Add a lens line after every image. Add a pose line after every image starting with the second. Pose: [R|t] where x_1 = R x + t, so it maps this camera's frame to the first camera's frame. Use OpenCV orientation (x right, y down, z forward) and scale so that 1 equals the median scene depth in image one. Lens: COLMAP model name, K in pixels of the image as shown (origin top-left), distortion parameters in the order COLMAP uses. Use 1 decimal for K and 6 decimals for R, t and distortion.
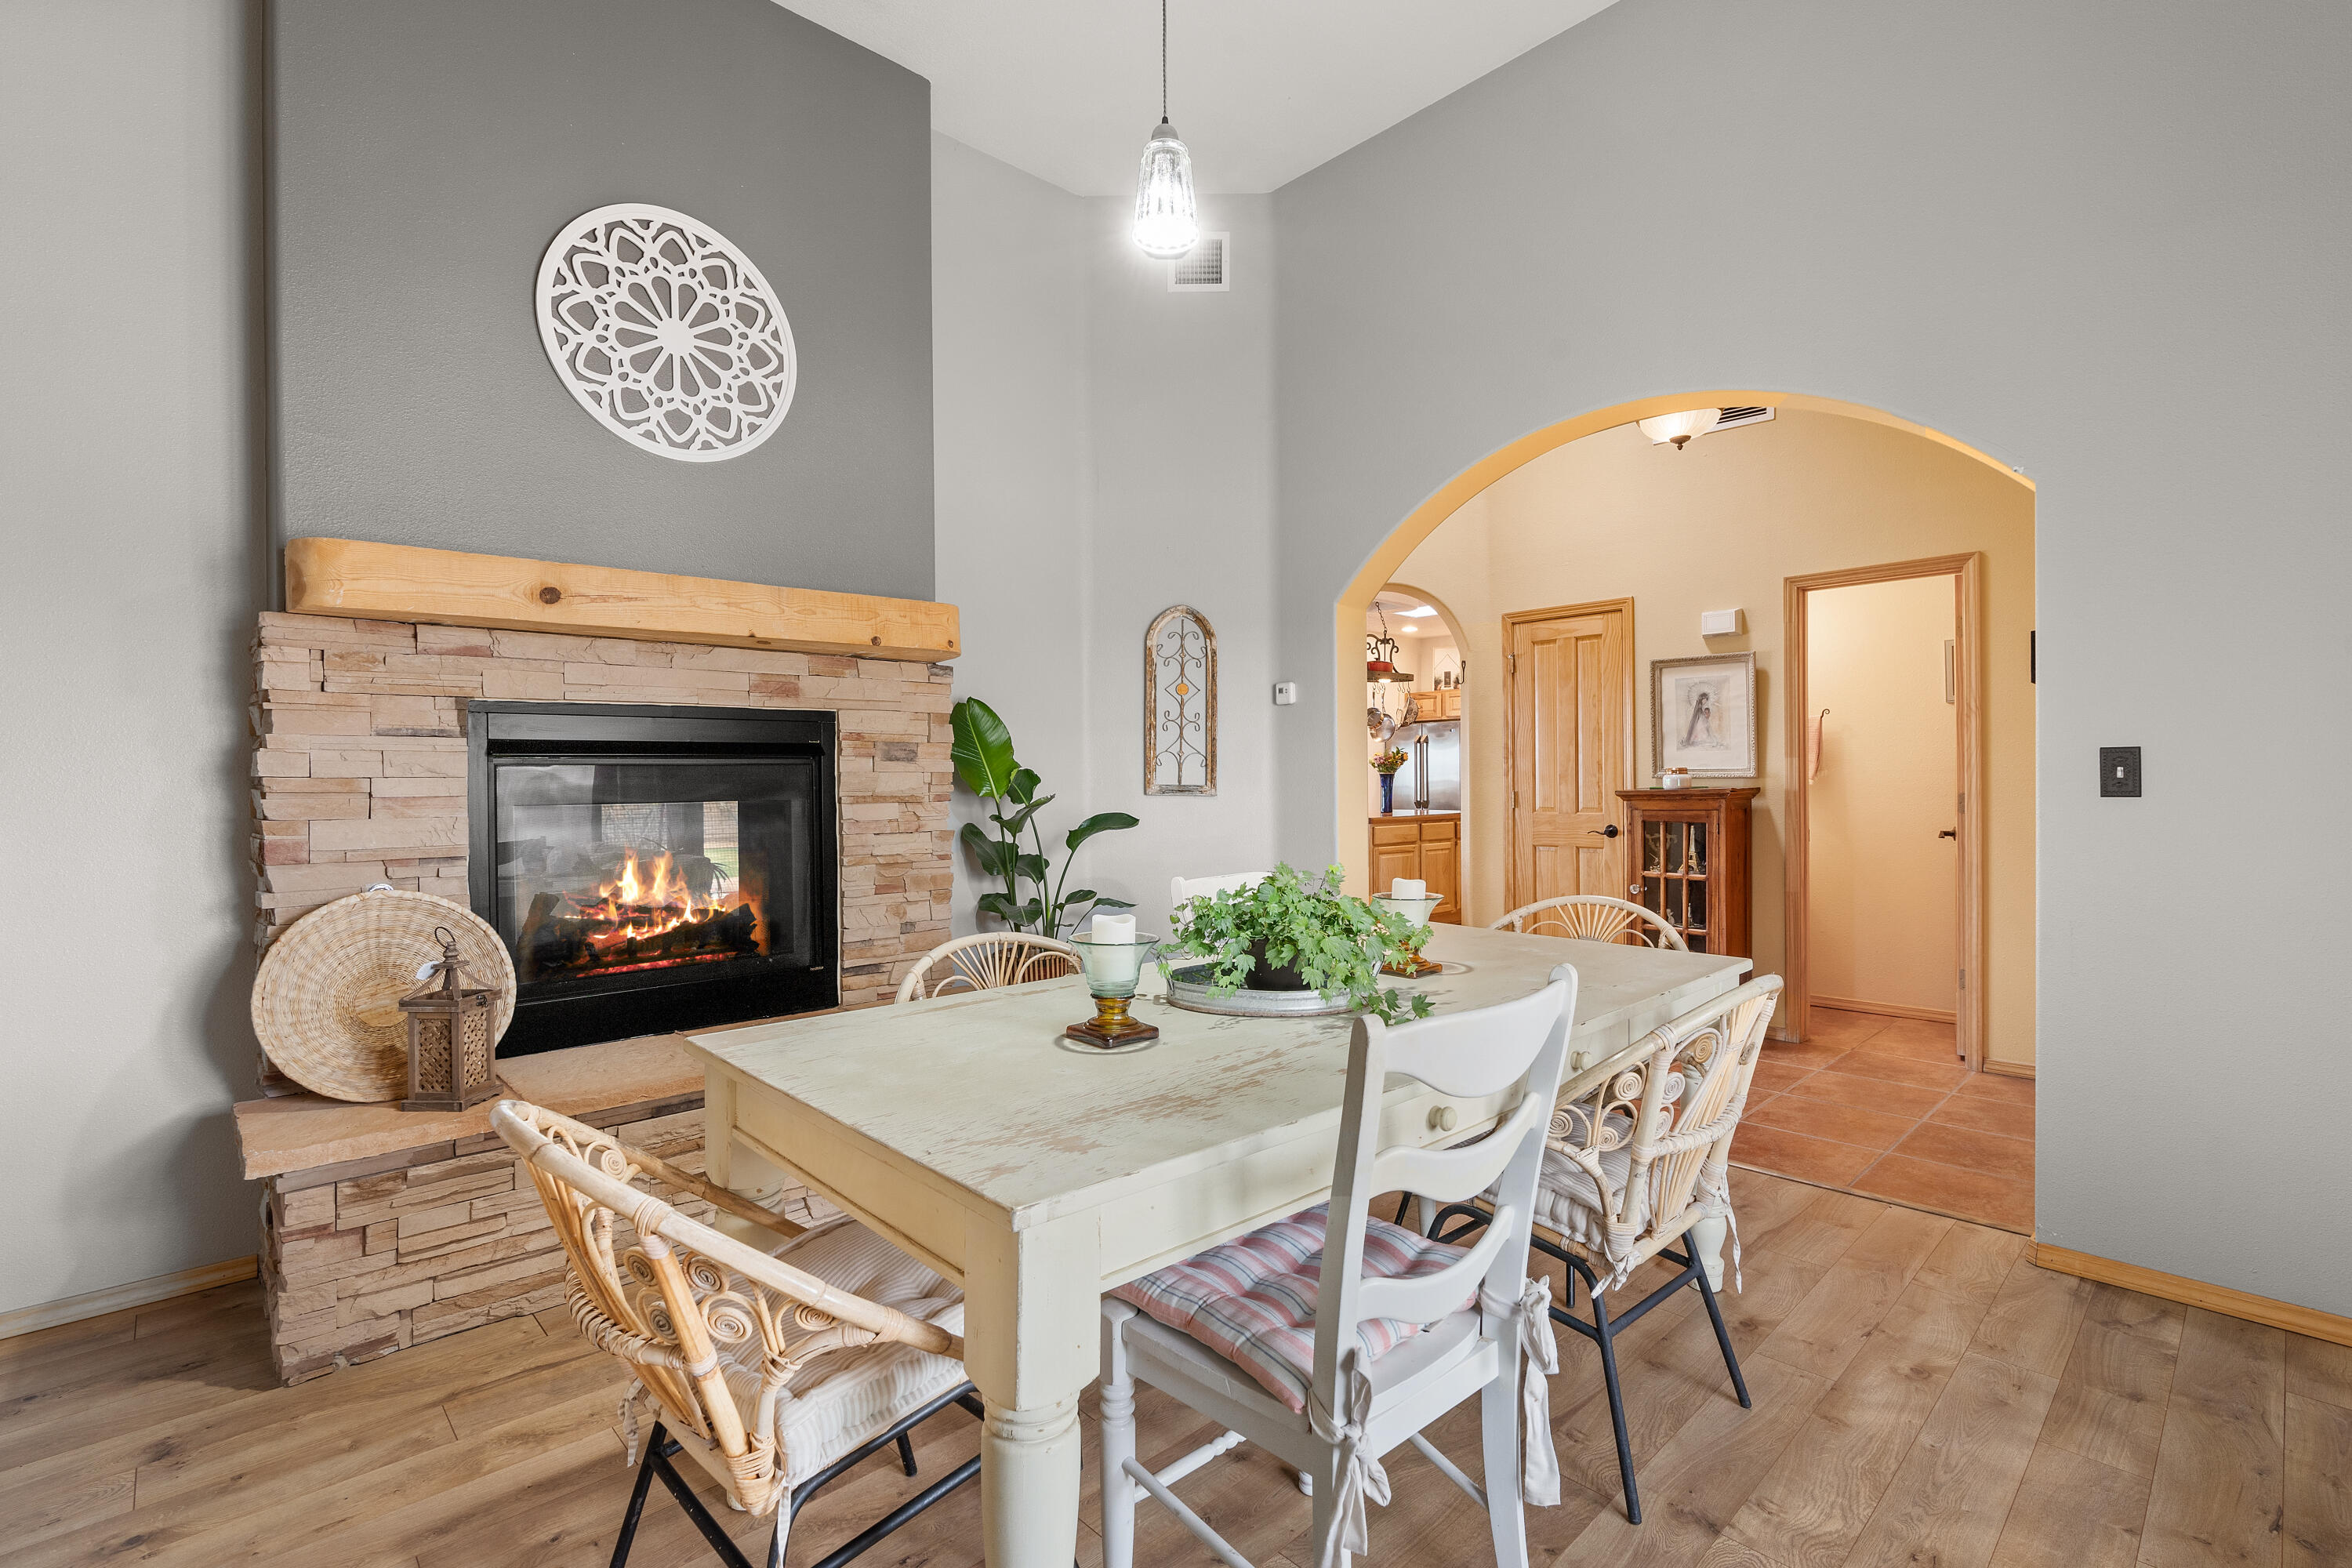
lens RADIAL K [[1065.6, 0, 1181.1], [0, 1065.6, 788.7], [0, 0, 1]] dist [-0.006230, 0.000750]
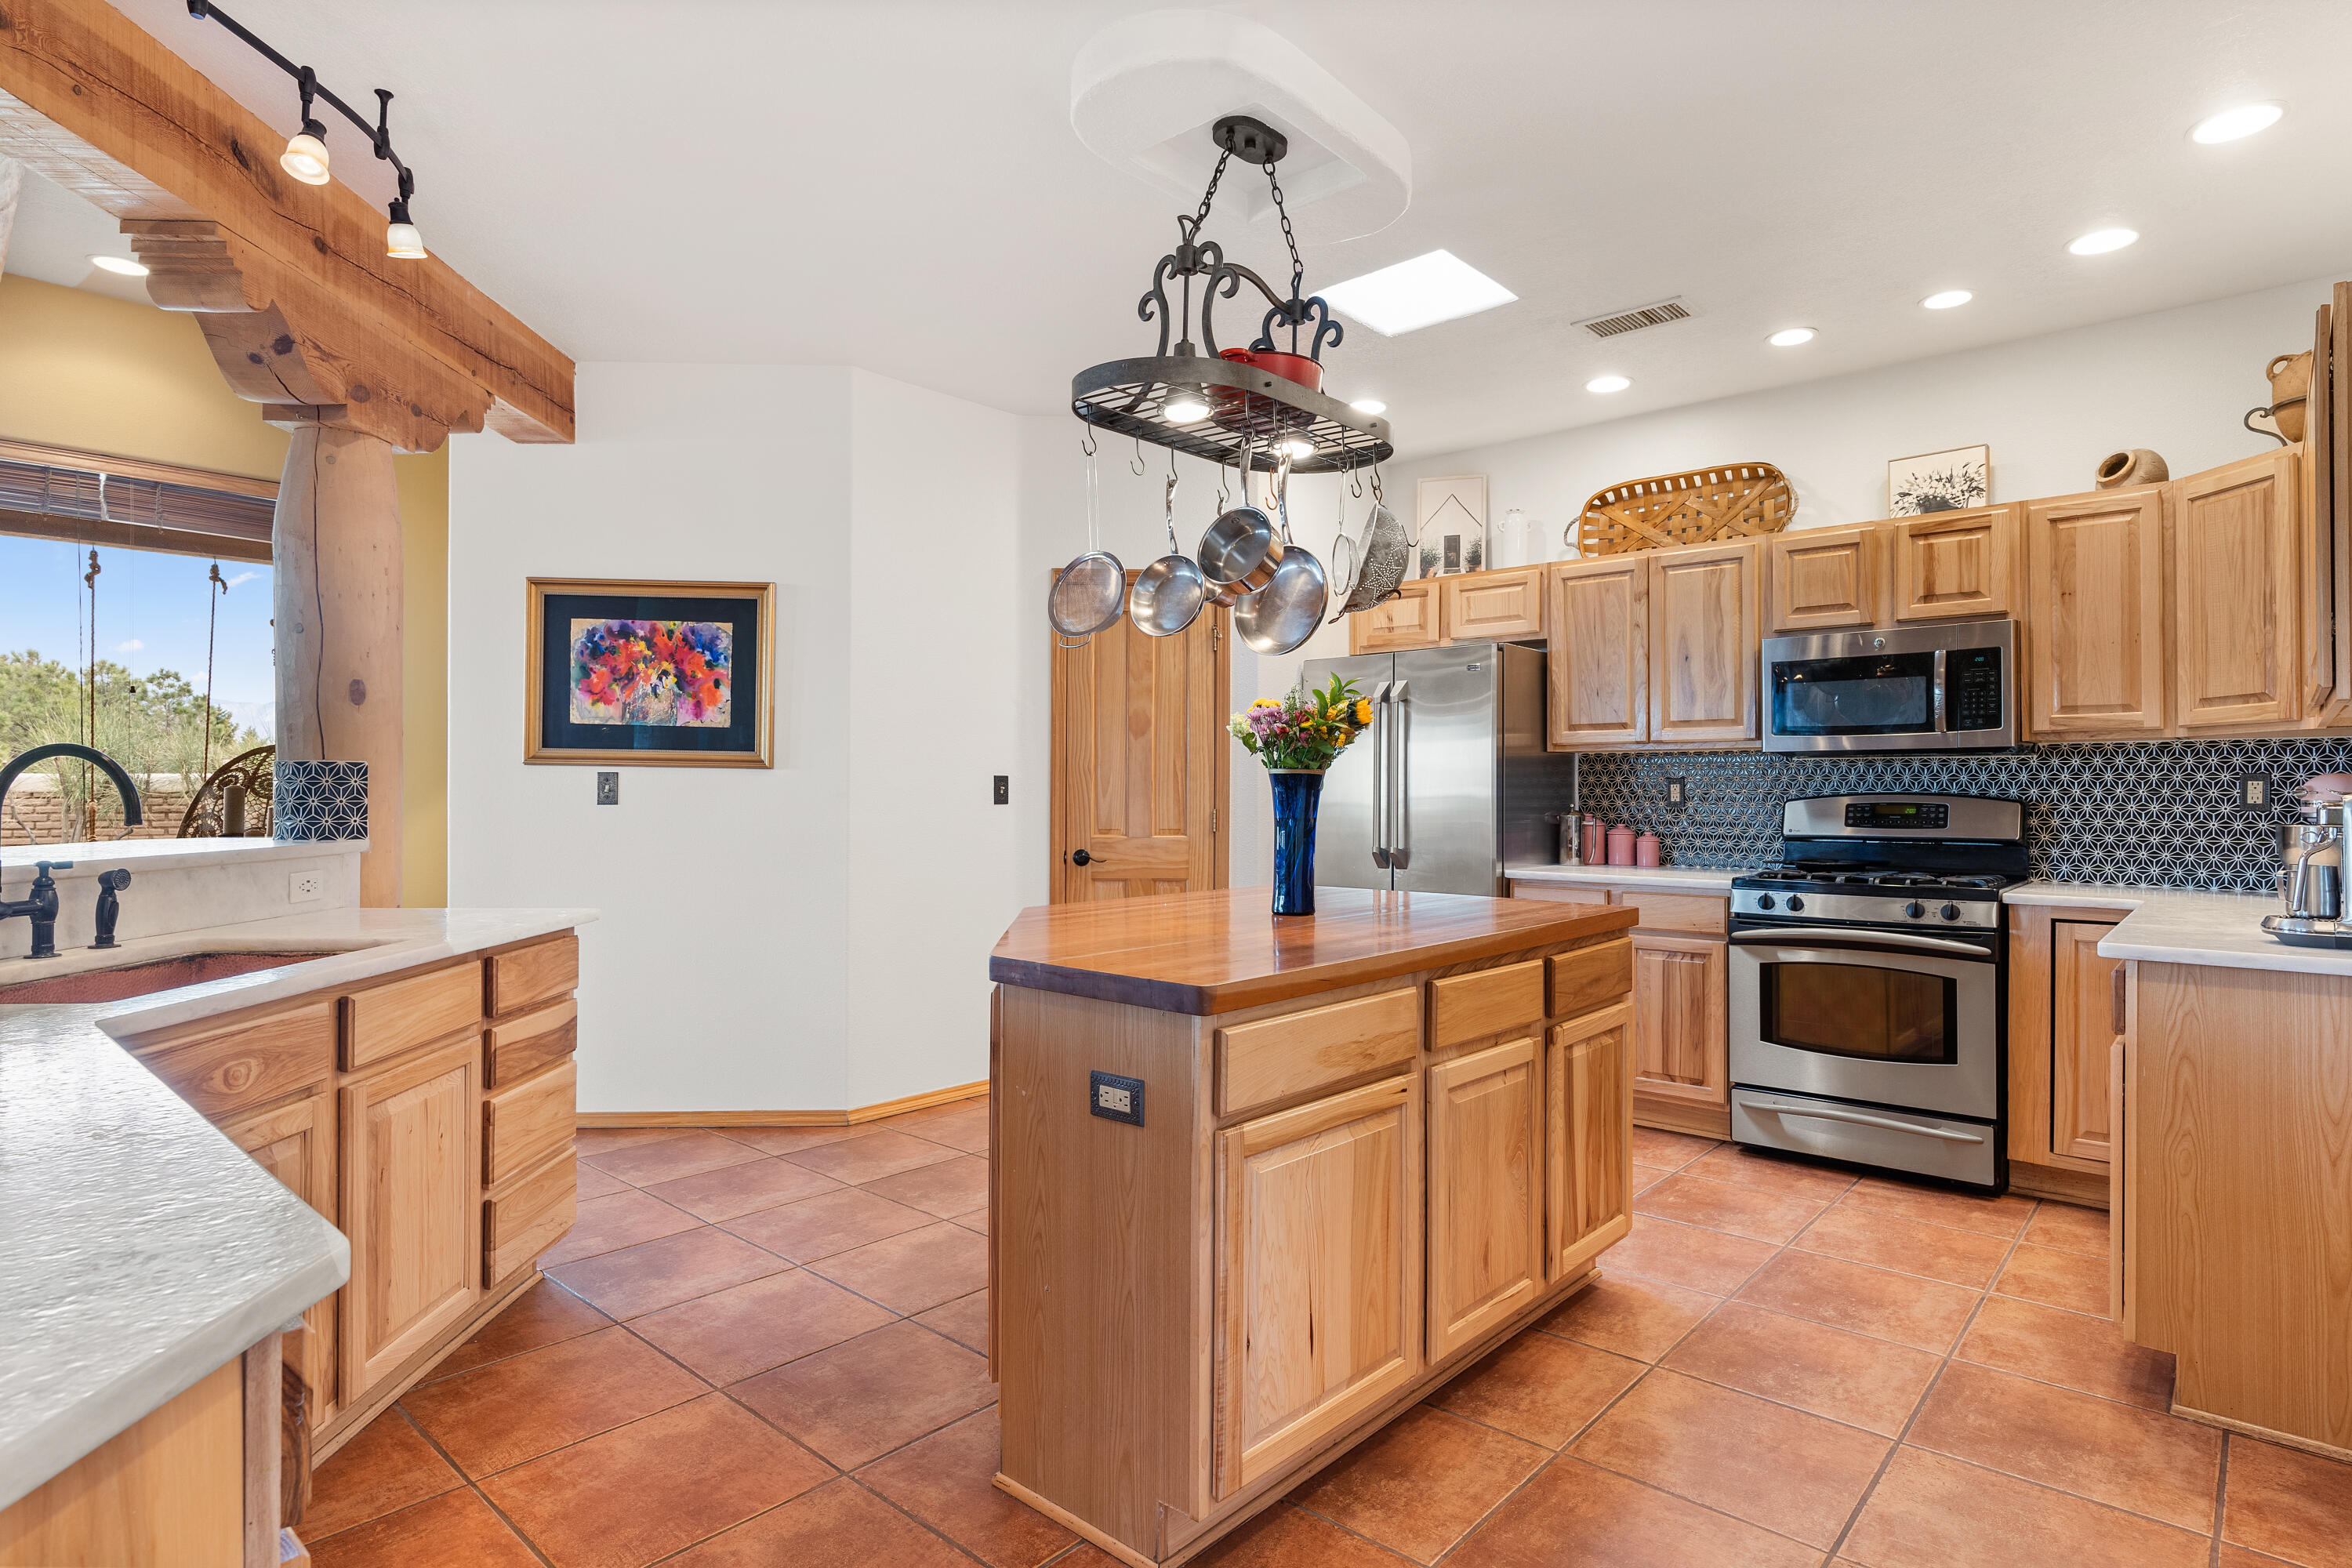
lens RADIAL K [[1245.3, 0, 1182.7], [0, 1245.3, 787.3], [0, 0, 1]] dist [-0.004033, -0.000147]
pose [[0.996403, 0.015111, 0.083380, 0.217312], [-0.014182, 0.999831, -0.011717, -0.008837], [-0.083543, 0.010493, 0.996449, 1.075286]]
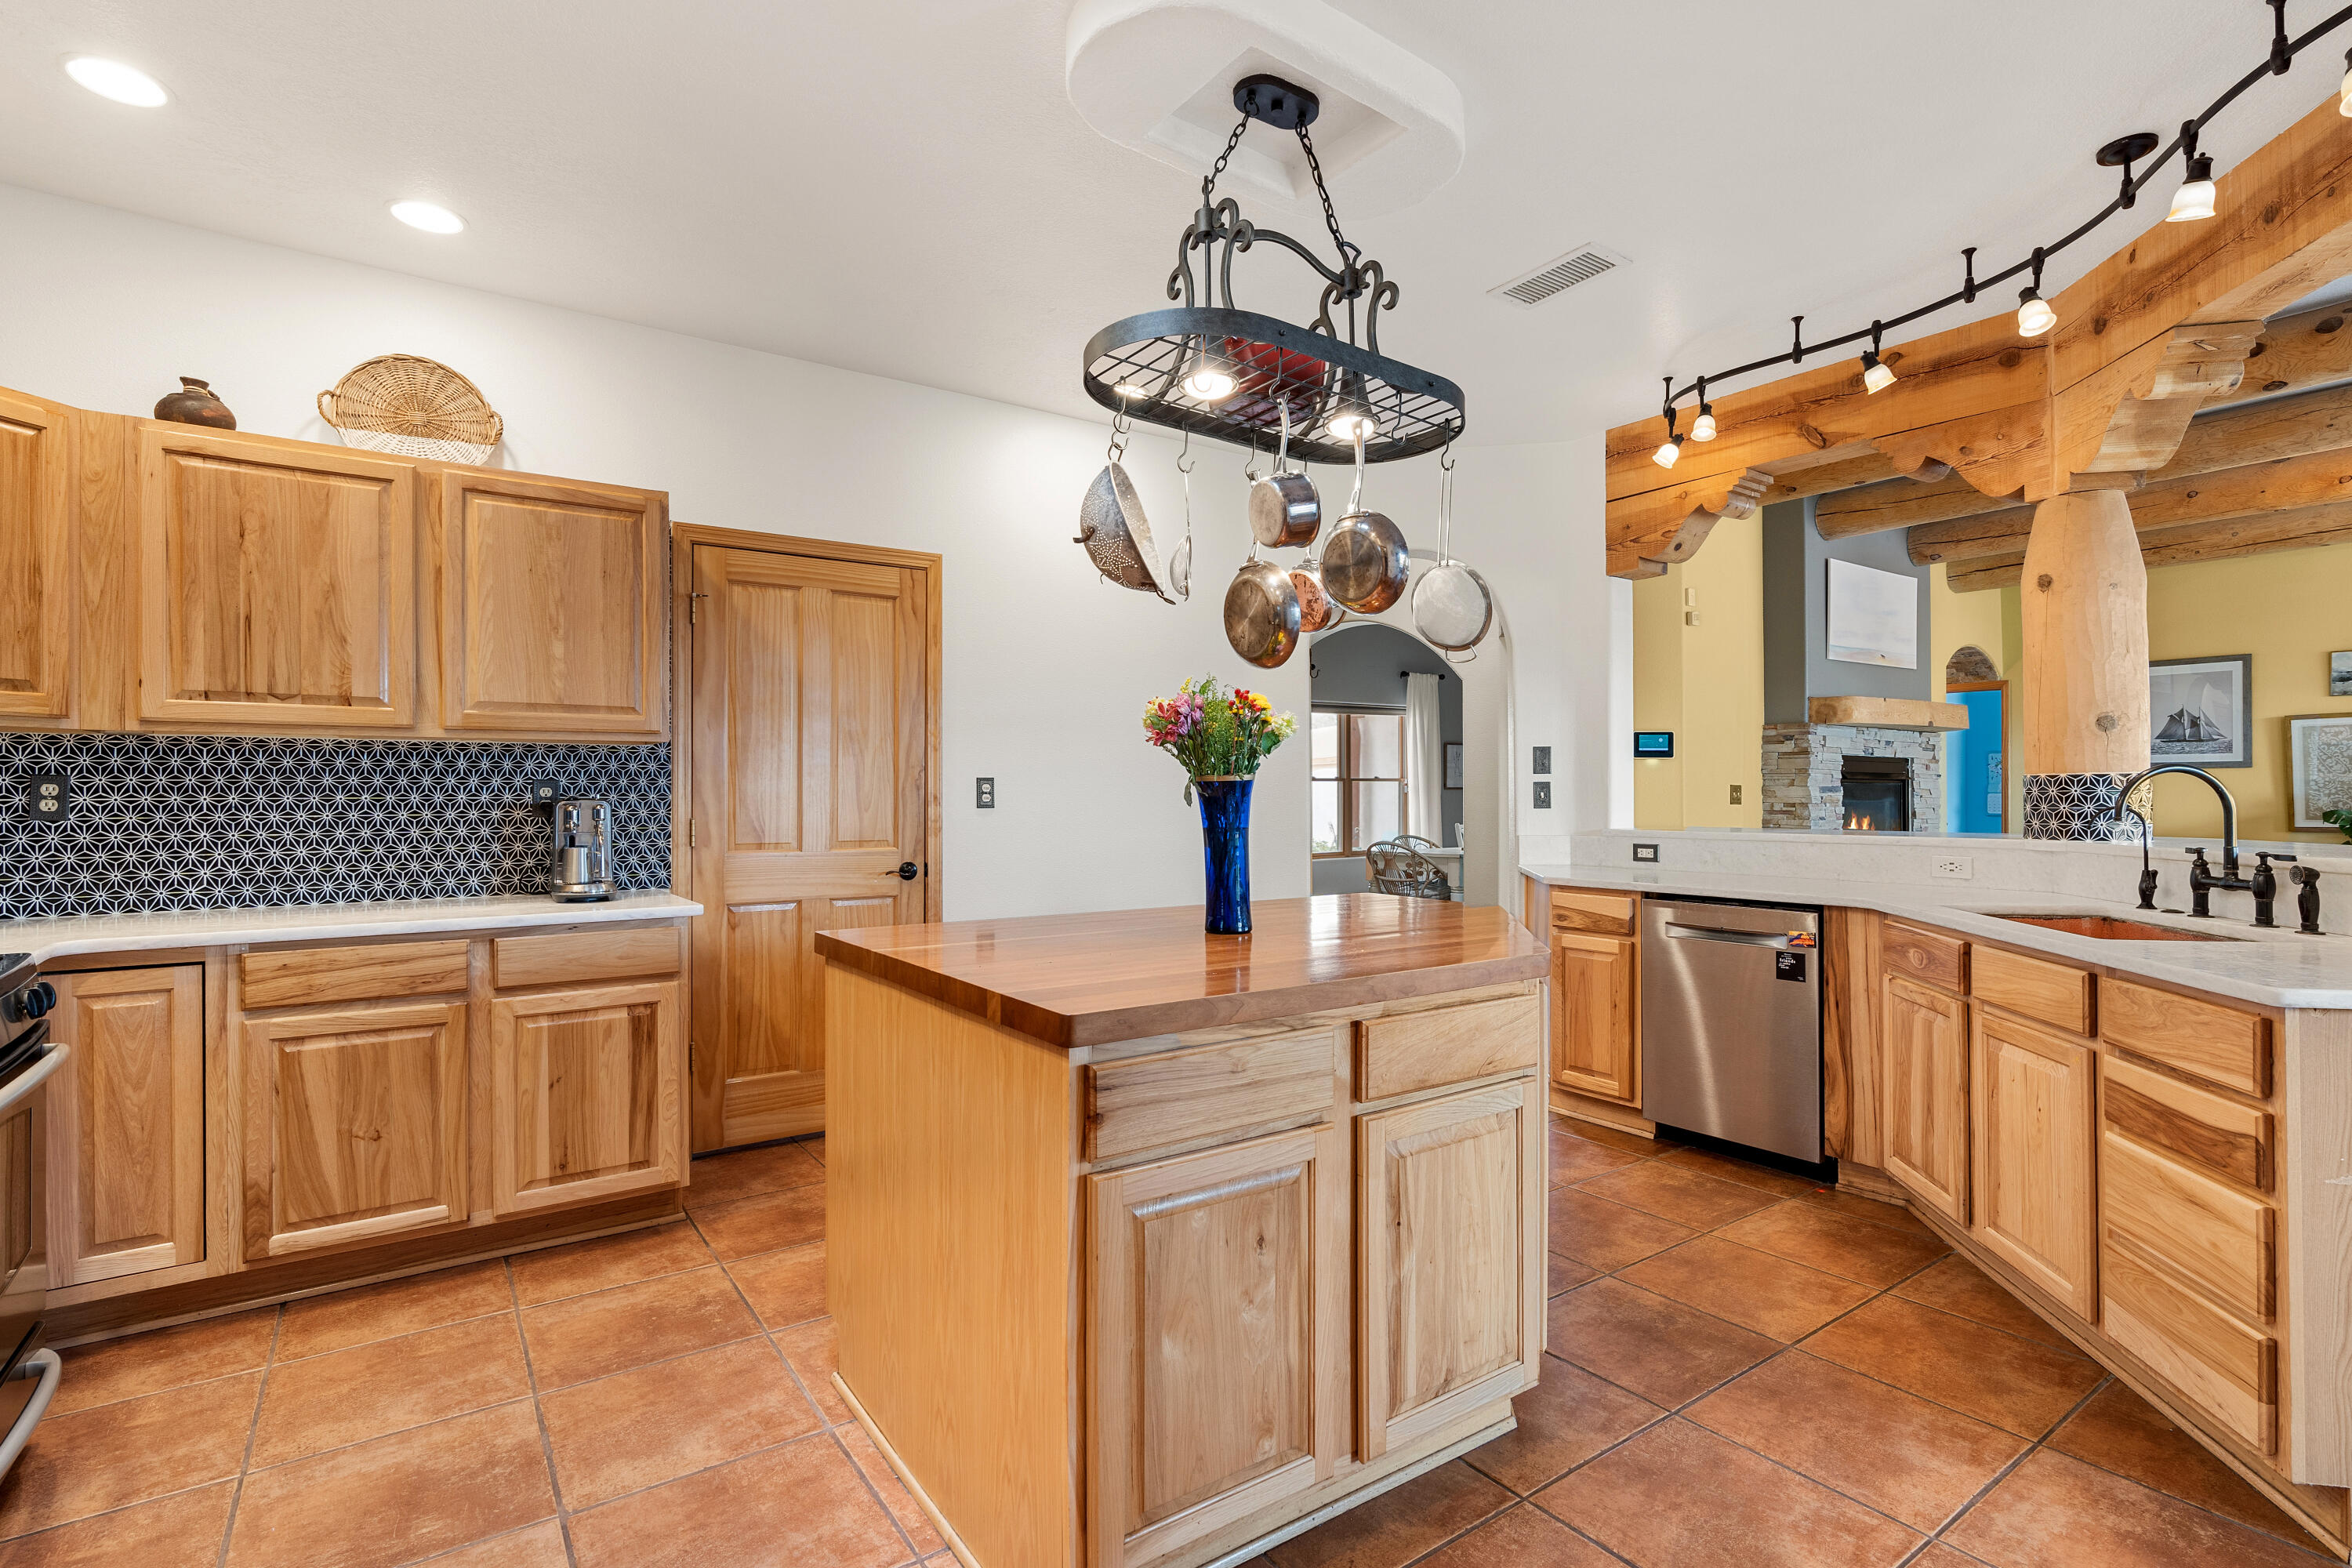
lens RADIAL K [[1128.7, 0, 1174.0], [0, 1128.7, 790.8], [0, 0, 1]] dist [-0.007841, 0.000515]
pose [[-0.988992, 0.014741, 0.147231, 0.263035], [0.015287, 0.999880, 0.002579, -0.018123], [-0.147176, 0.004802, -0.989099, 2.014819]]
